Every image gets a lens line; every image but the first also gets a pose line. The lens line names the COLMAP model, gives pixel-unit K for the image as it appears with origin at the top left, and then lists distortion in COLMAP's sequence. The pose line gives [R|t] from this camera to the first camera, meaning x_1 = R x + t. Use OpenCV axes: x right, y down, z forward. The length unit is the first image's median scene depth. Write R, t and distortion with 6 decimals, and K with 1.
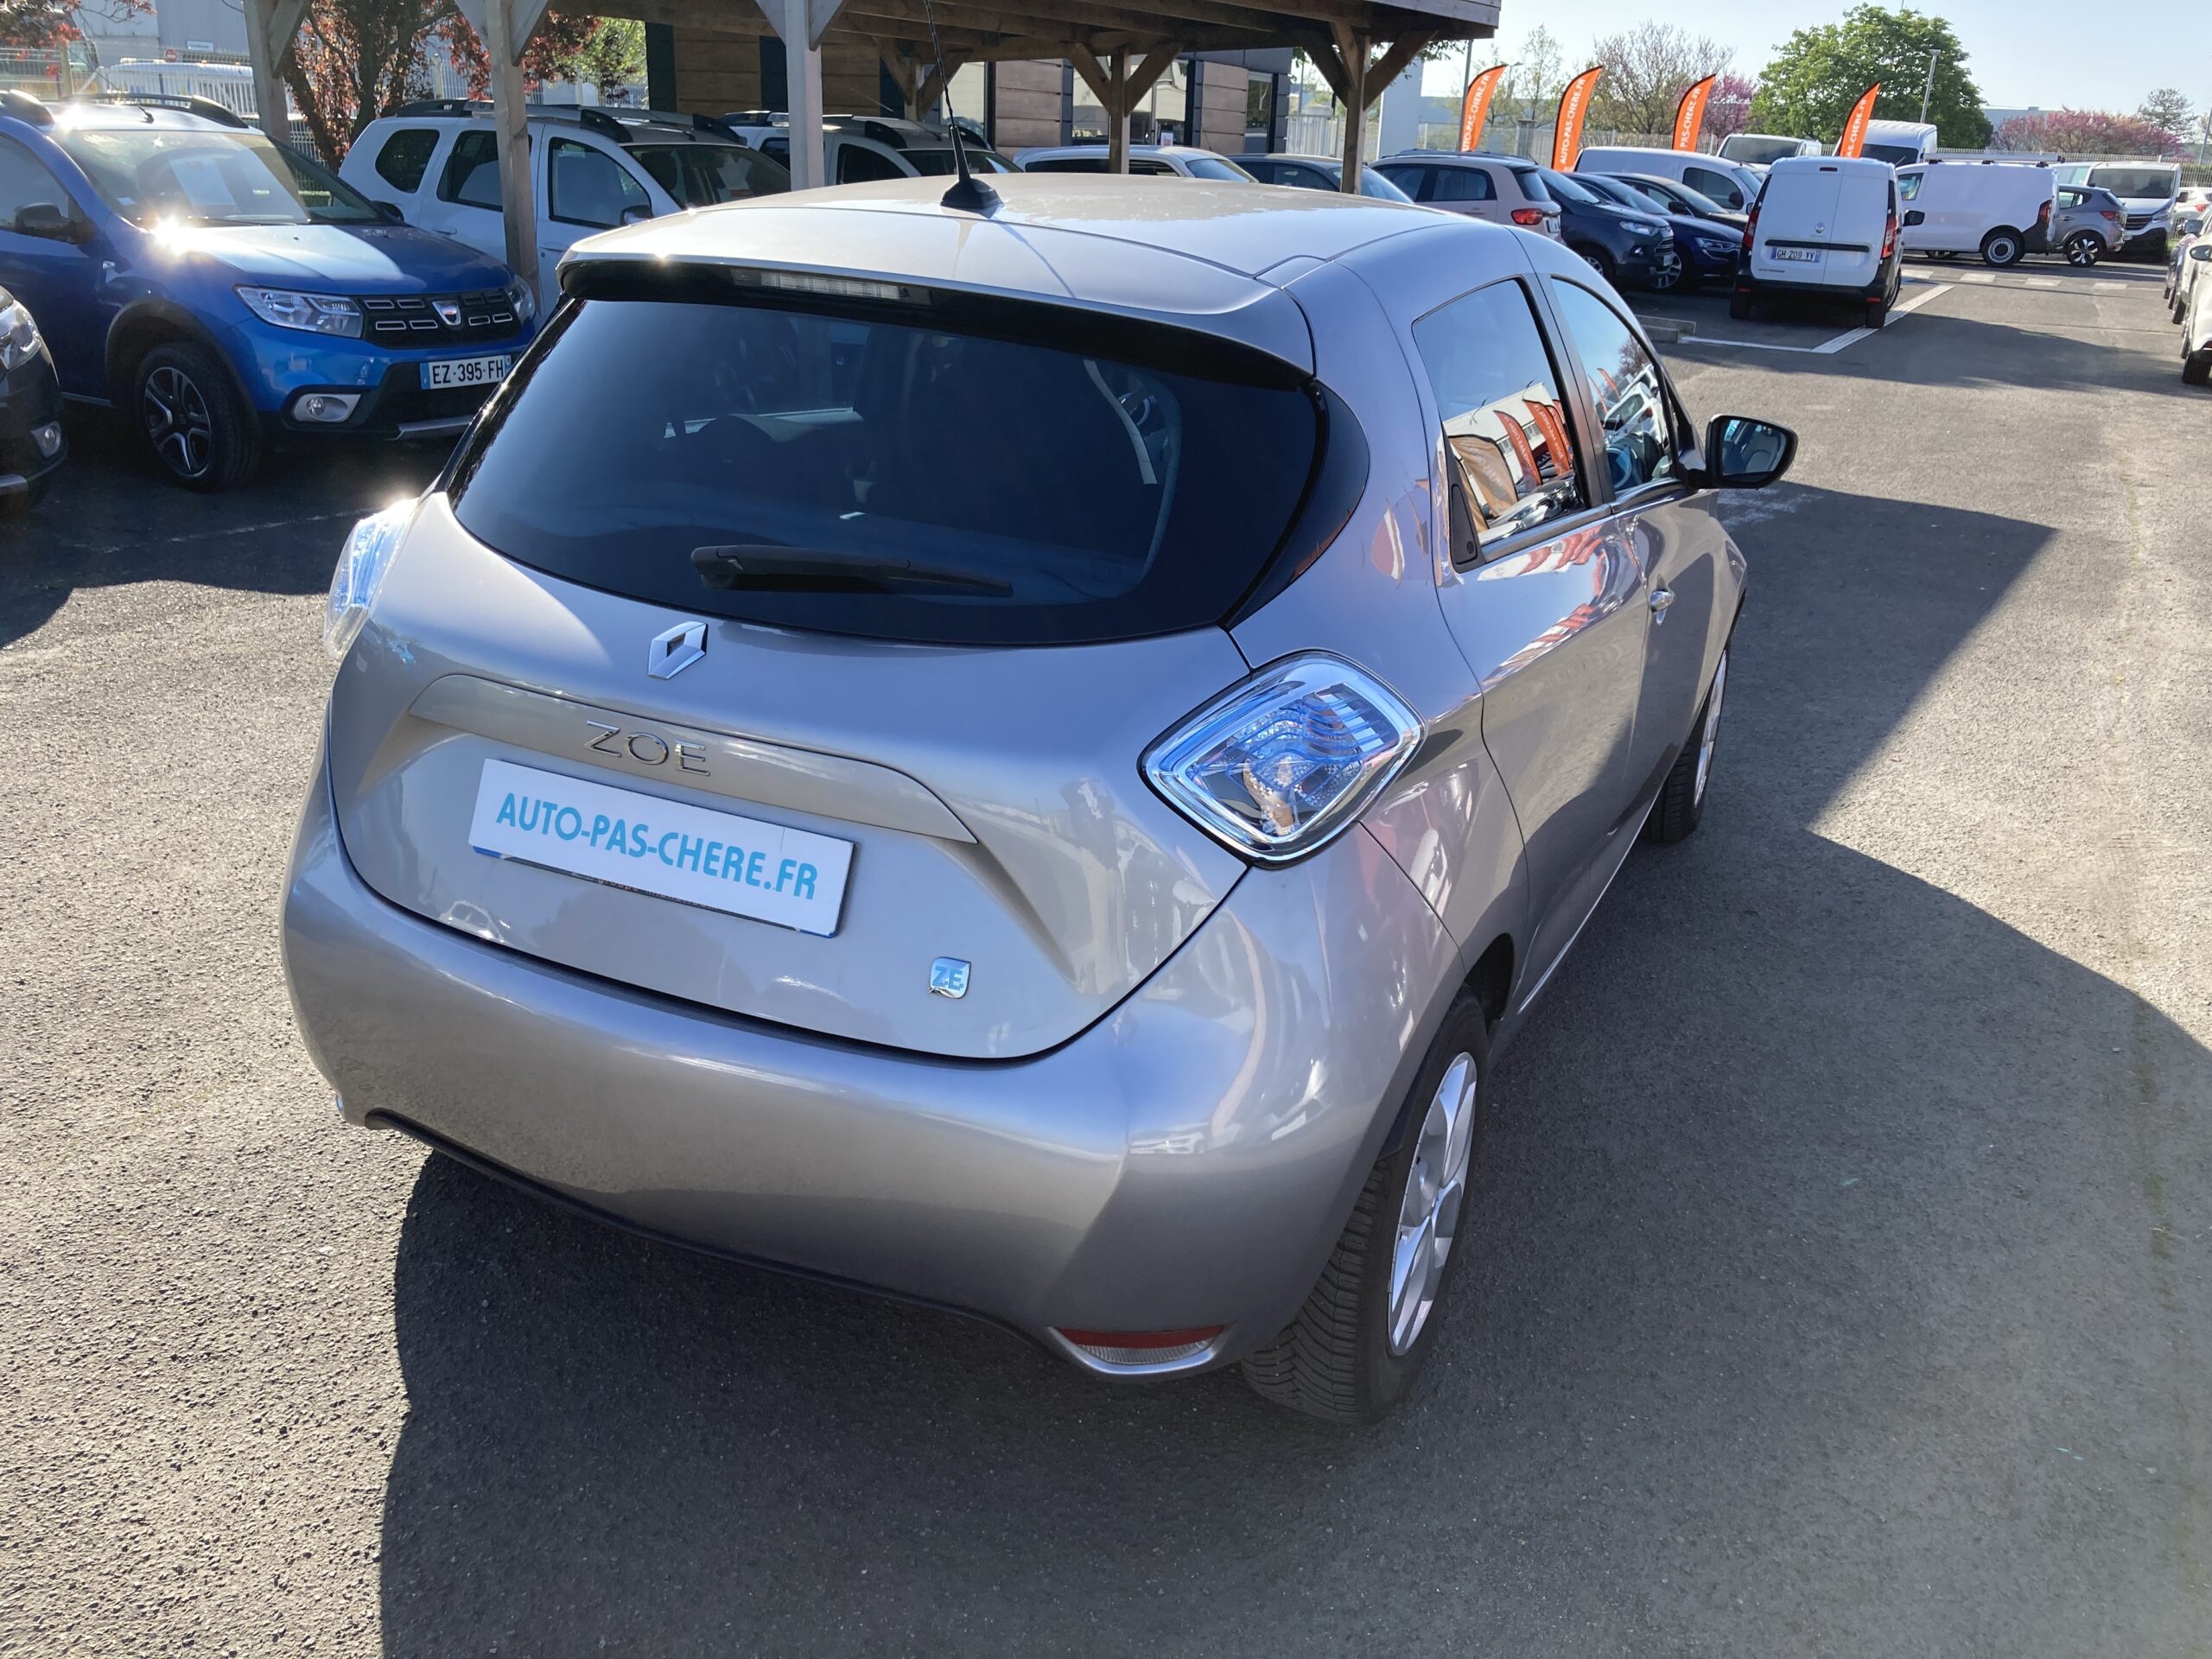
lens RADIAL K [[1863.2, 0, 1122.0], [0, 1863.2, 830.8], [0, 0, 1]] dist [0.010741, 0.000936]
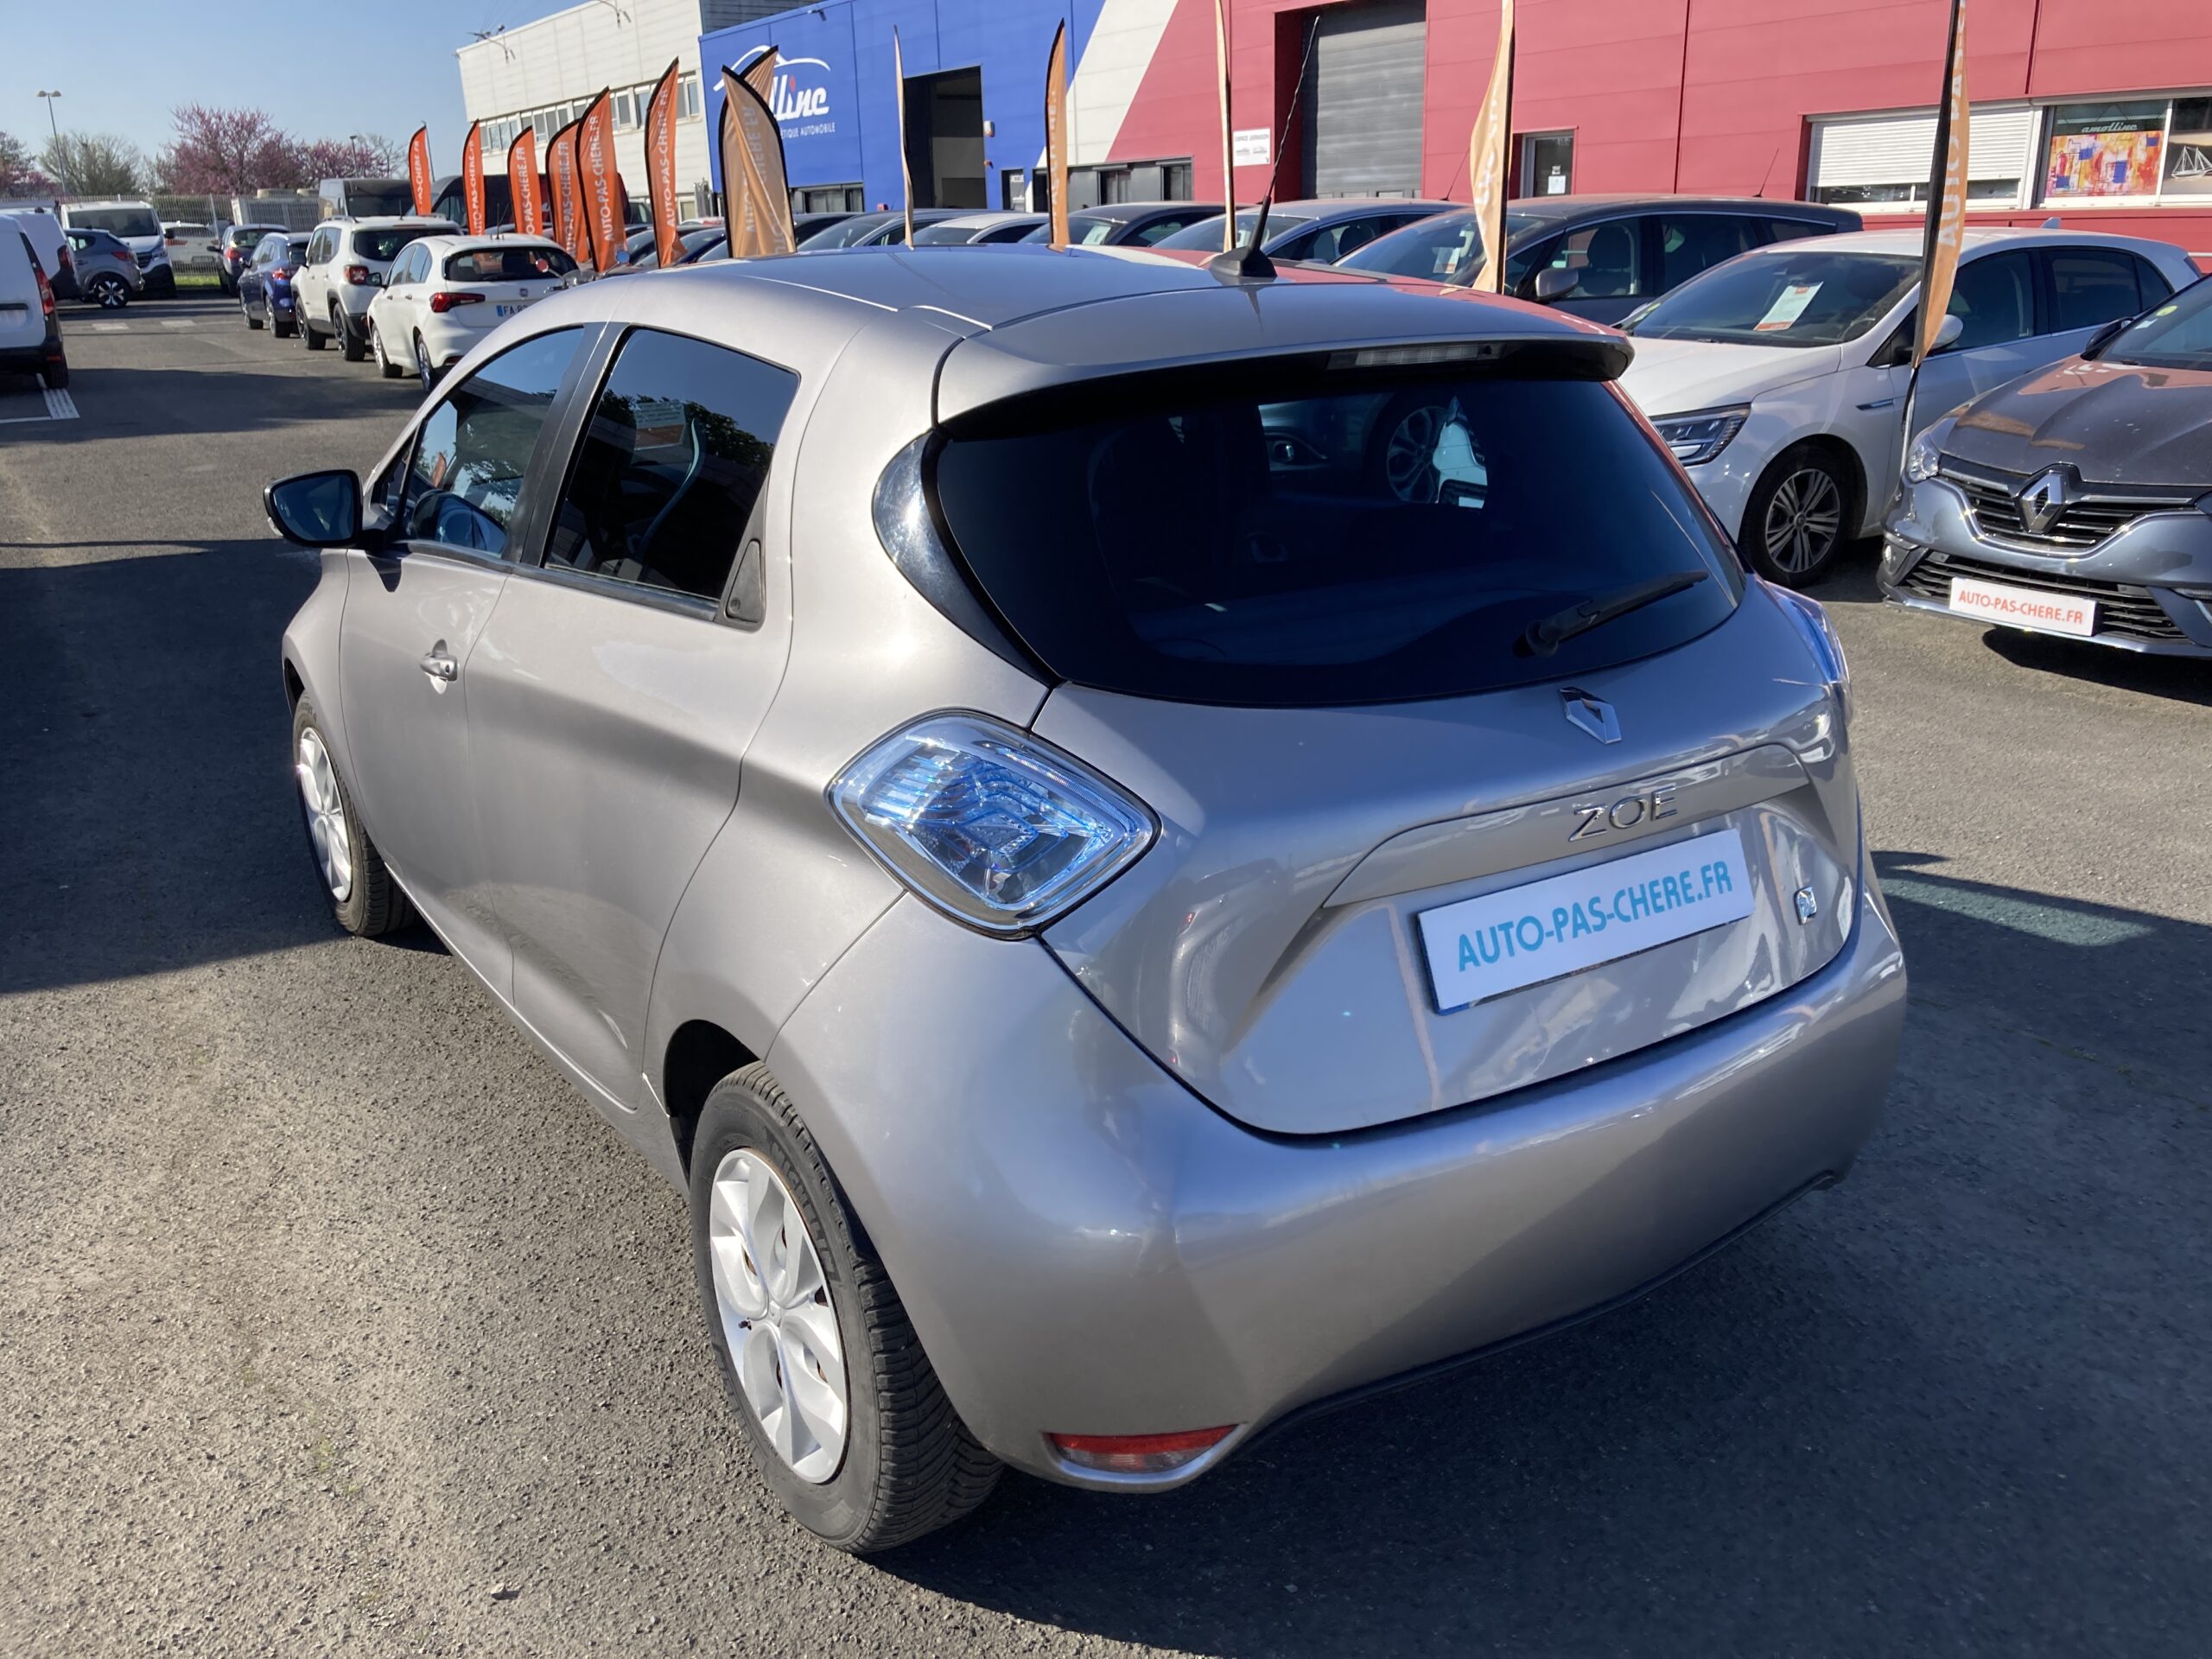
lens RADIAL K [[1863.2, 0, 1117.9], [0, 1863.2, 813.1], [0, 0, 1]] dist [0.010741, 0.000936]
pose [[0.529350, -0.317338, 0.786820, -0.127077], [0.338313, 0.929441, 0.147252, -0.030393], [-0.778032, 0.188243, 0.599359, 0.065204]]
